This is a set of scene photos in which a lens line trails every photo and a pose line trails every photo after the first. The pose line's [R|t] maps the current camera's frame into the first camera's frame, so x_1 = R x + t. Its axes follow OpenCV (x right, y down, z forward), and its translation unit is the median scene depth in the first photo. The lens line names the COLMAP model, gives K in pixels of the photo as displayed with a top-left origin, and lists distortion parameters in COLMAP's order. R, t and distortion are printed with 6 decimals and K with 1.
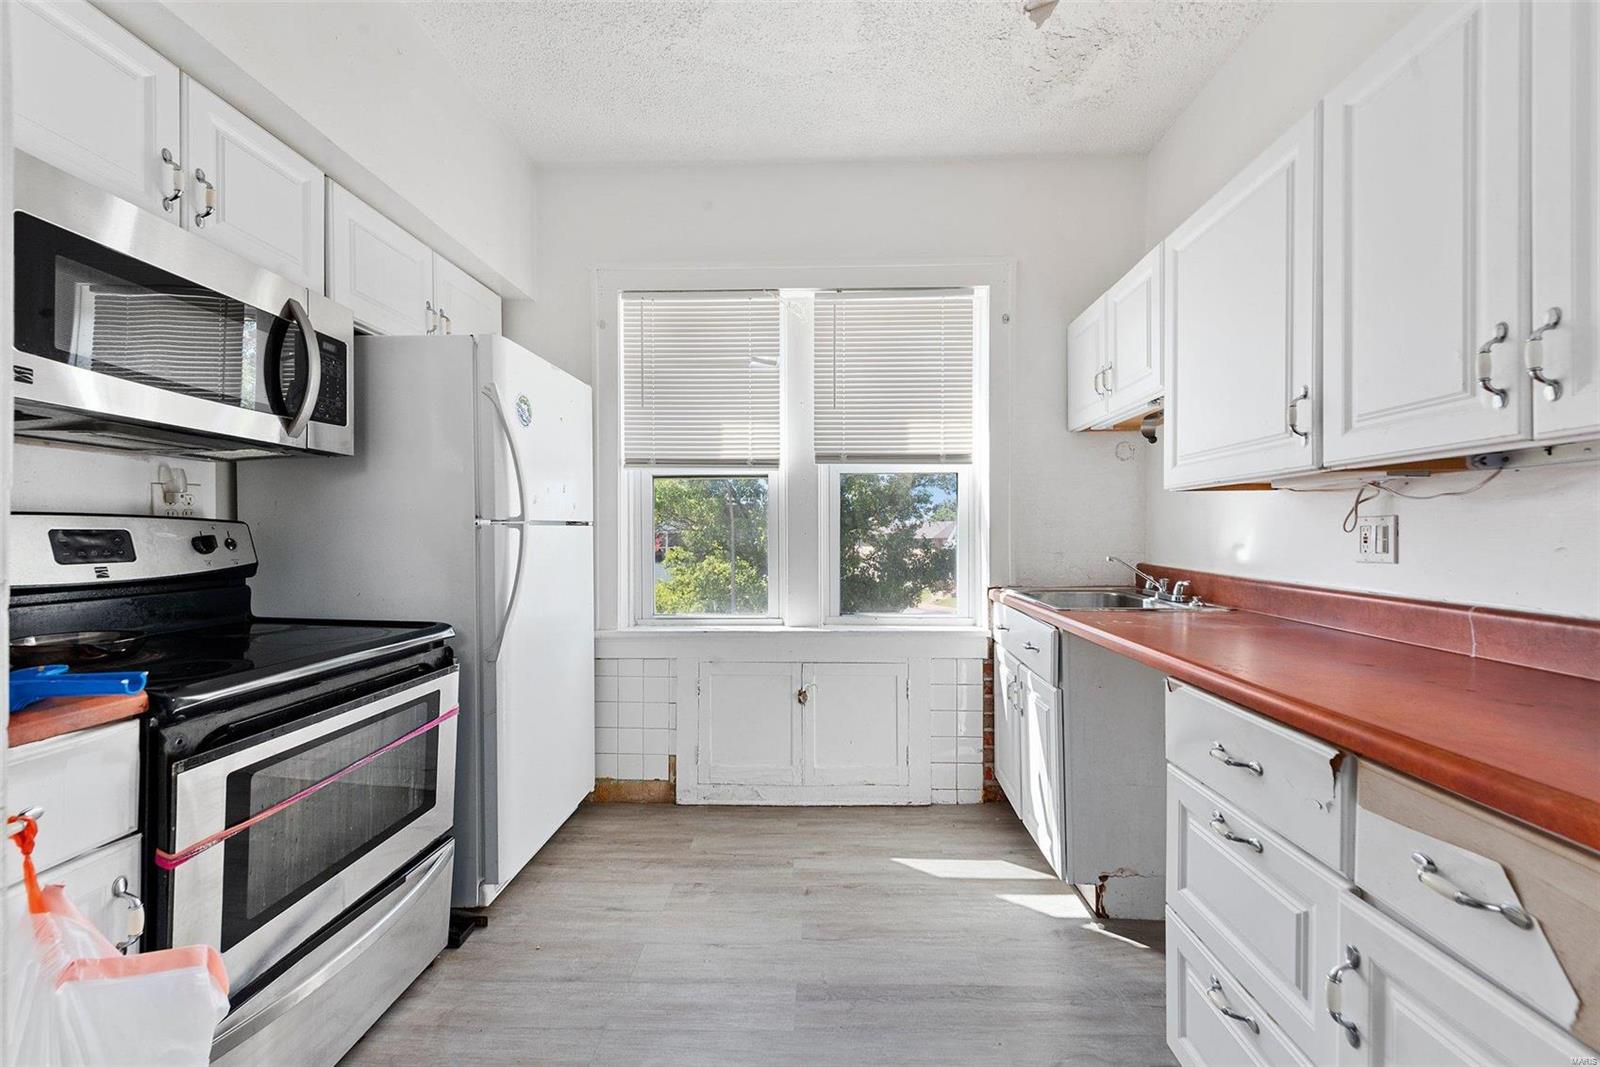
lens RADIAL K [[630.8, 0, 811.5], [0, 630.8, 540.1], [0, 0, 1]] dist [0.019068, -0.006240]
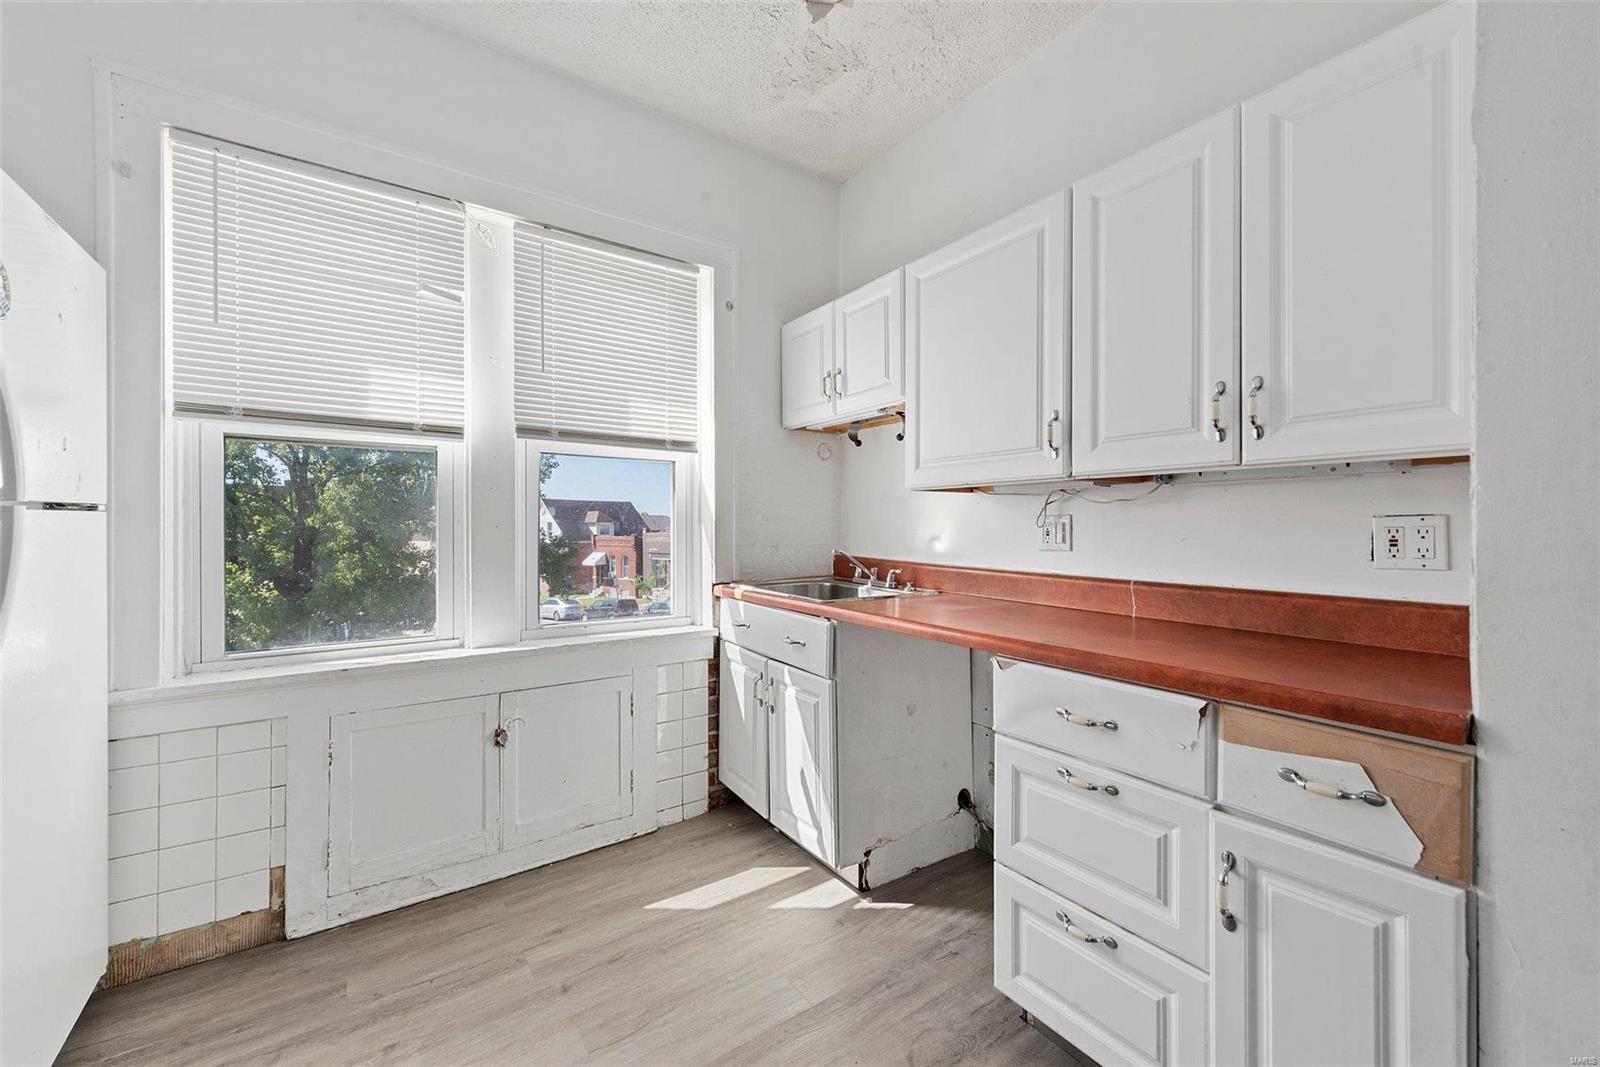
lens RADIAL K [[638.9, 0, 807.5], [0, 638.9, 528.9], [0, 0, 1]] dist [0.020504, -0.006294]
pose [[0.801513, 0.001323, 0.597976, -0.243620], [0.002340, 0.999983, -0.005350, -0.002590], [-0.597973, 0.005687, 0.801496, 0.187777]]
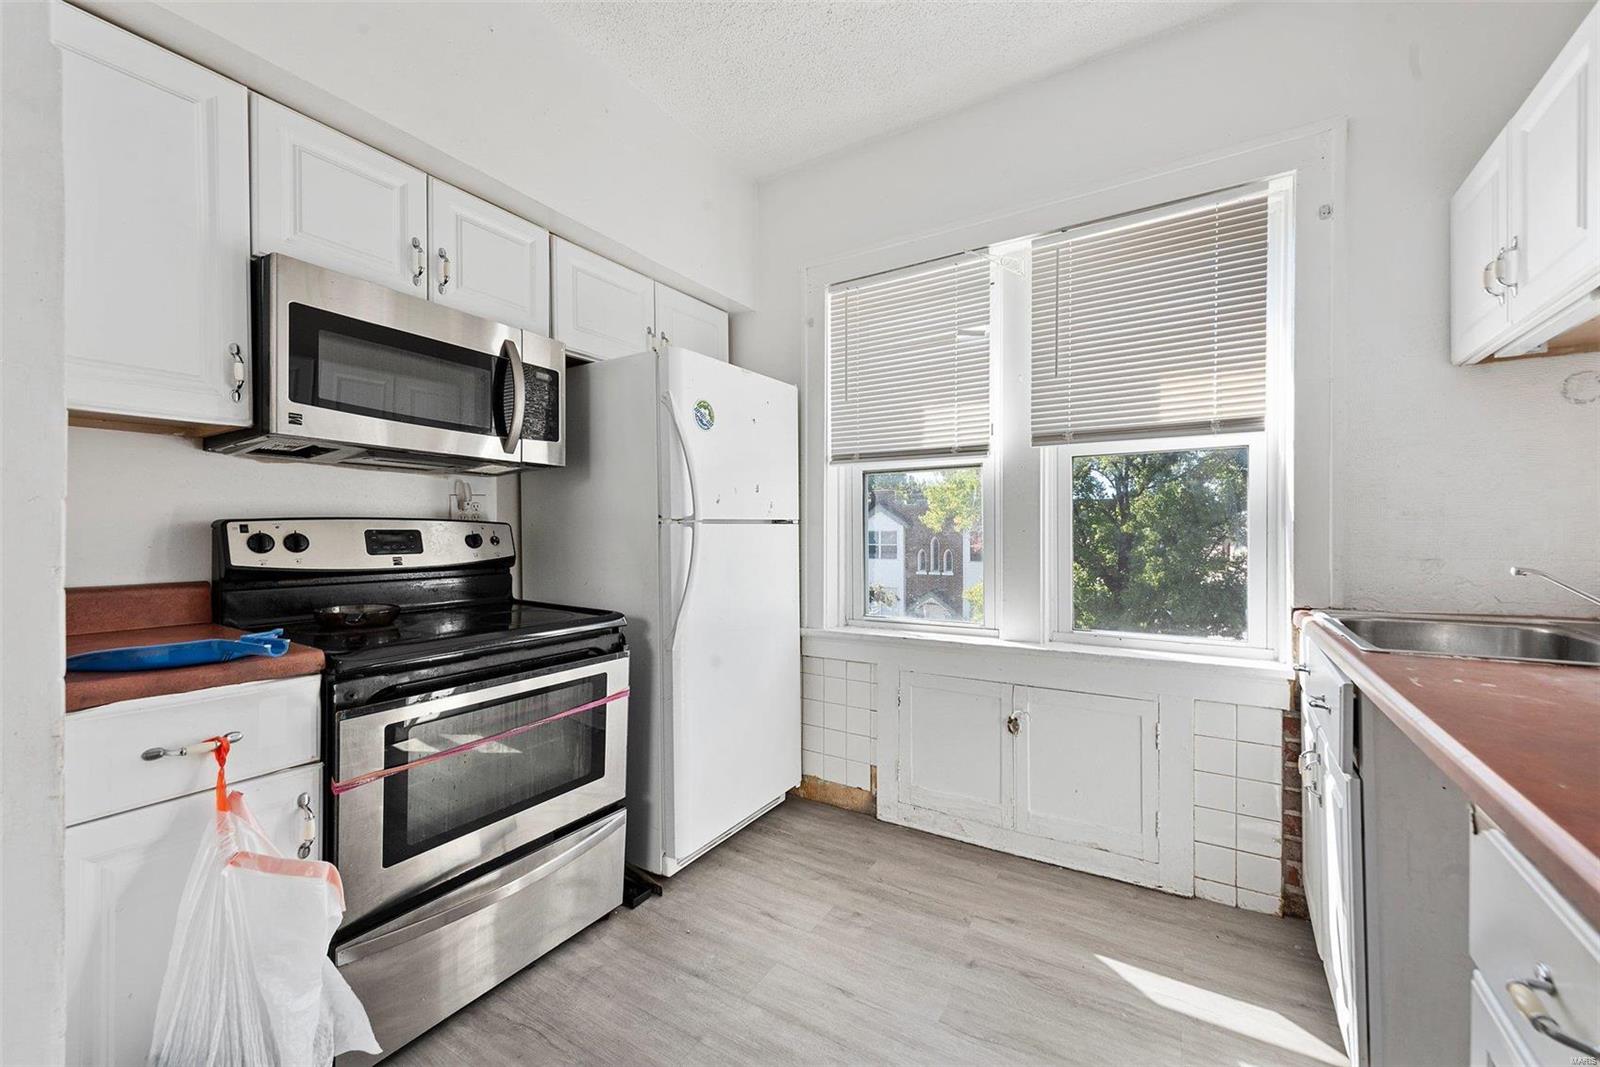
lens RADIAL K [[630.8, 0, 811.5], [0, 630.8, 540.1], [0, 0, 1]] dist [0.019068, -0.006240]
pose [[0.868387, 0.003138, -0.495878, 0.223865], [-0.001955, 0.999994, 0.002904, 0.000192], [0.495884, -0.001552, 0.868387, 0.178834]]
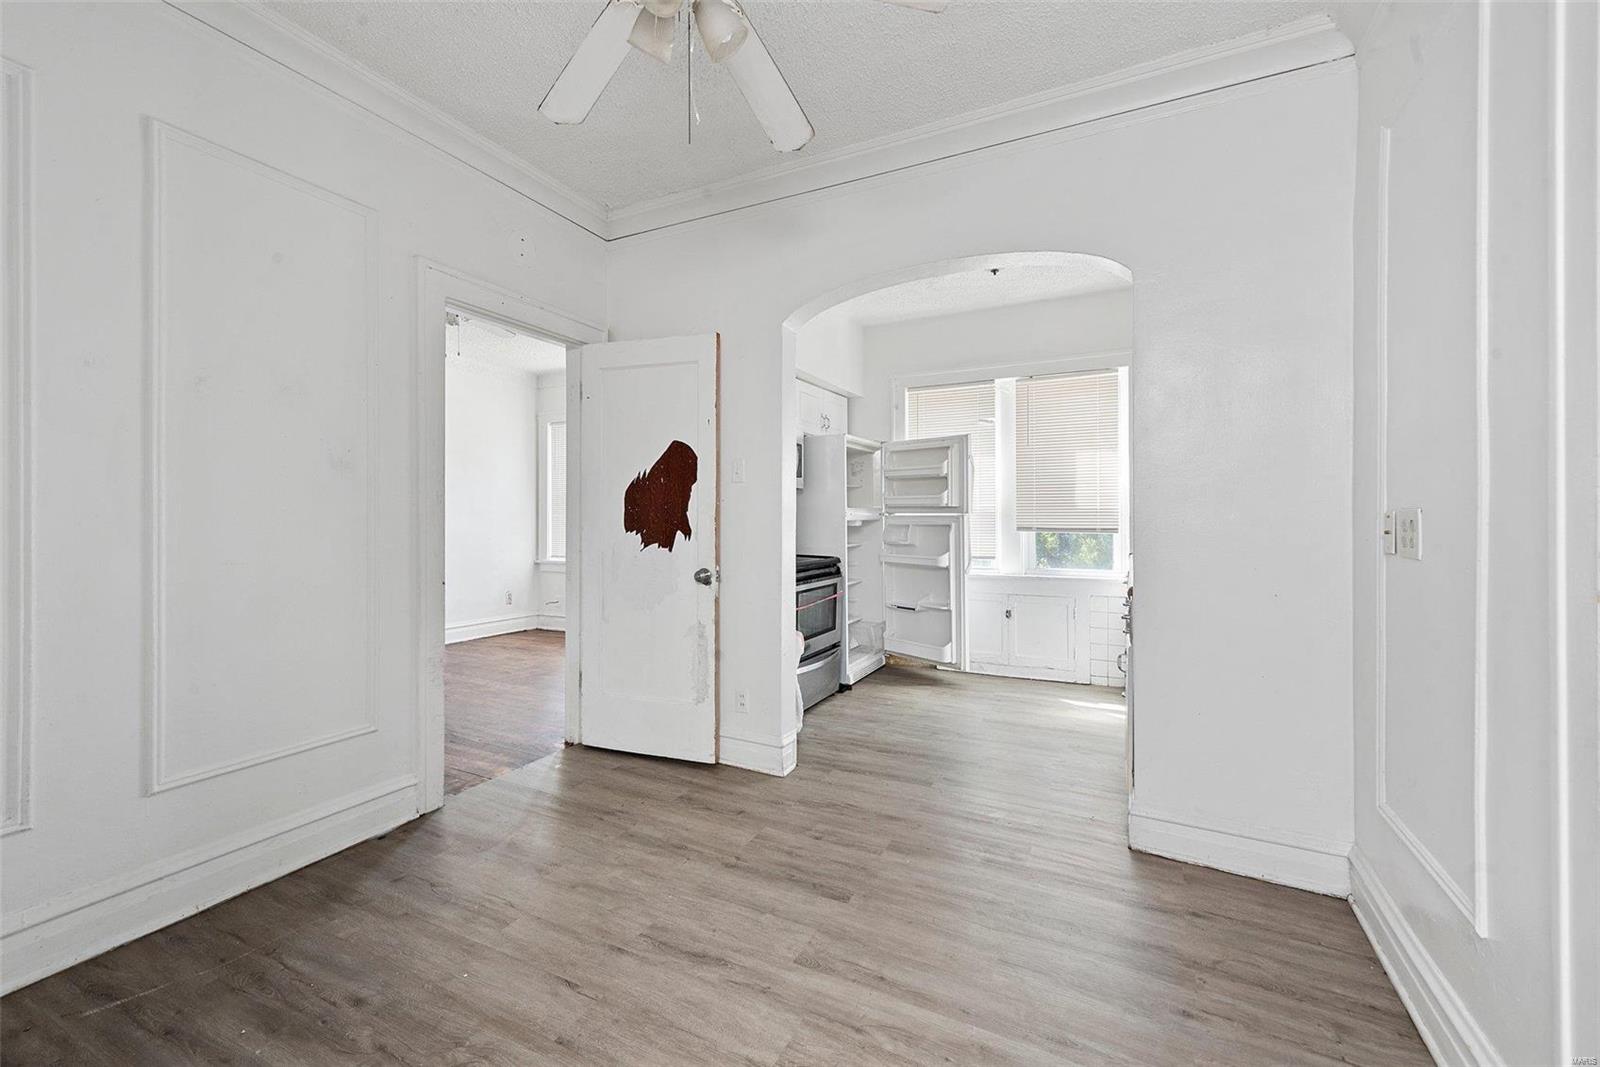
lens RADIAL K [[645.2, 0, 813.9], [0, 645.2, 516.9], [0, 0, 1]] dist [0.022281, -0.005915]
pose [[0.908669, -0.001141, -0.417516, 0.319657], [-0.002933, 0.999954, -0.009115, 0.000931], [0.417507, 0.009507, 0.908624, -1.099613]]
